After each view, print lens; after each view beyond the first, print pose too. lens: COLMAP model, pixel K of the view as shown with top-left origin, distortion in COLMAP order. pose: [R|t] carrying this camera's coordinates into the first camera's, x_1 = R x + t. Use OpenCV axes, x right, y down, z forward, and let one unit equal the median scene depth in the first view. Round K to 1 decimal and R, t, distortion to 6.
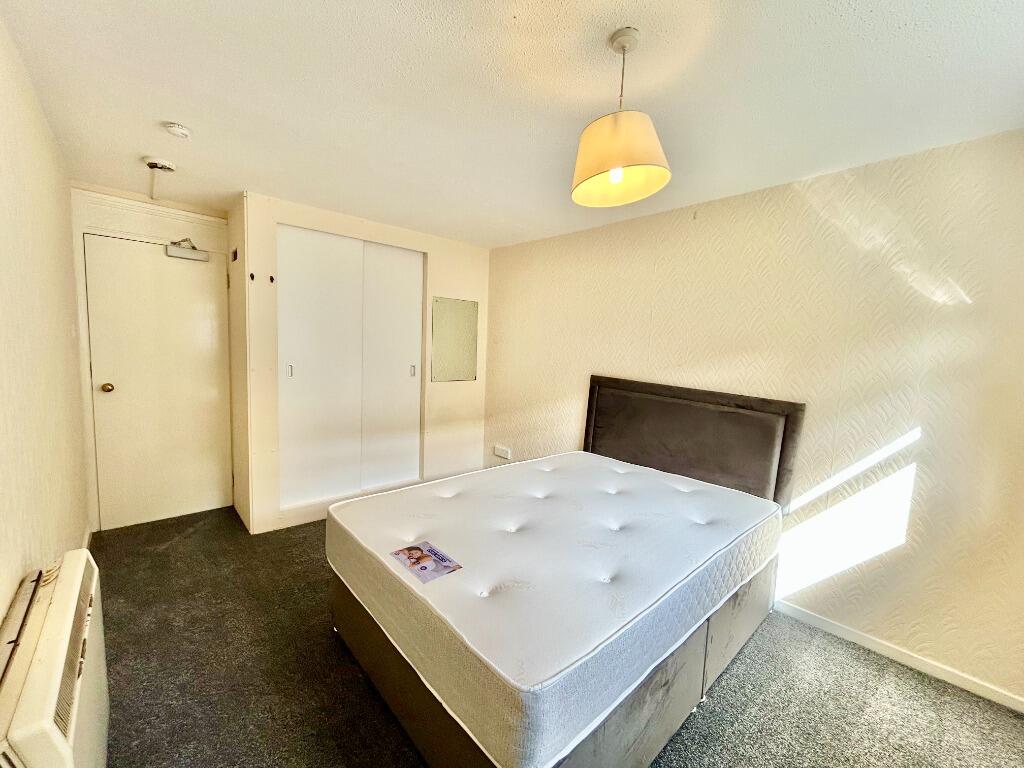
lens RADIAL K [[415.6, 0, 511.0], [0, 415.6, 384.1], [0, 0, 1]] dist [-0.001528, -0.000060]
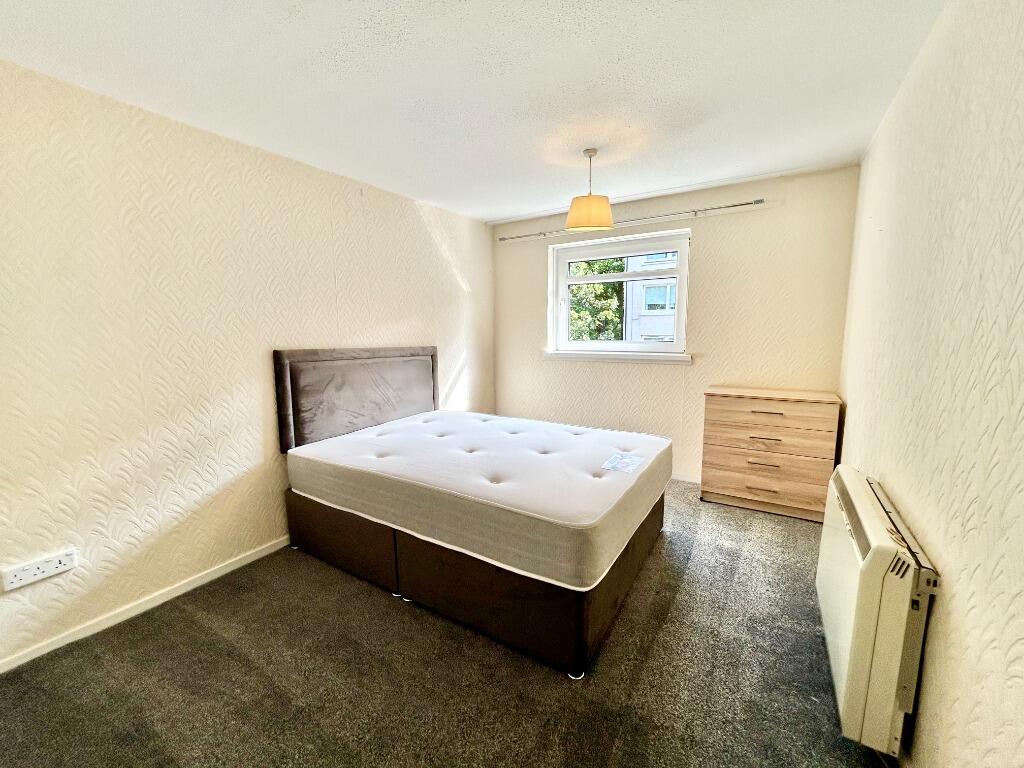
lens RADIAL K [[415.6, 0, 511.0], [0, 415.6, 384.1], [0, 0, 1]] dist [-0.001528, -0.000060]
pose [[-0.271866, -0.167862, 0.947582, -0.763501], [0.090282, 0.975877, 0.198777, -0.084731], [-0.958091, 0.139590, -0.250153, 0.917817]]
